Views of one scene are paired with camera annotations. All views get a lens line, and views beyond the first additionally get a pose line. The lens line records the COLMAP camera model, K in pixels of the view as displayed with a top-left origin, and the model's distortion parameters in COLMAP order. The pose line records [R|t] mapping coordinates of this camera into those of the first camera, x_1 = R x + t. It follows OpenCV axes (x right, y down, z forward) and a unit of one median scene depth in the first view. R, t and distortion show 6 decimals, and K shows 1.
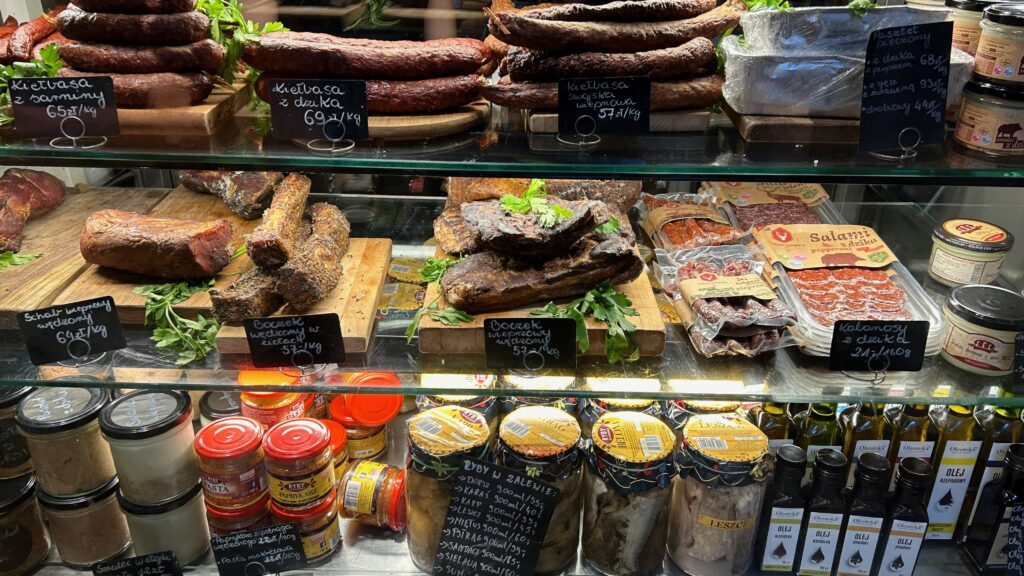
lens RADIAL K [[771.0, 0, 511.0], [0, 771.0, 288.6], [0, 0, 1]] dist [0.011411, -0.003152]
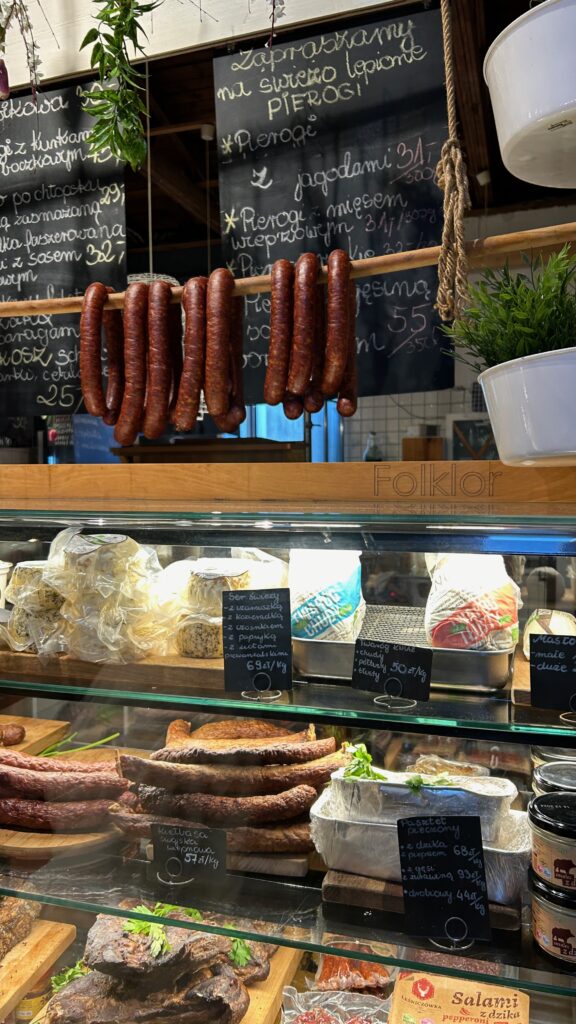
lens RADIAL K [[771.0, 0, 290.5], [0, 771.0, 515.0], [0, 0, 1]] dist [0.011411, -0.003152]
pose [[0.959930, -0.001440, -0.280235, 0.549812], [-0.114959, 0.909951, -0.398464, -0.239775], [0.255574, 0.414713, 0.873324, -0.133074]]
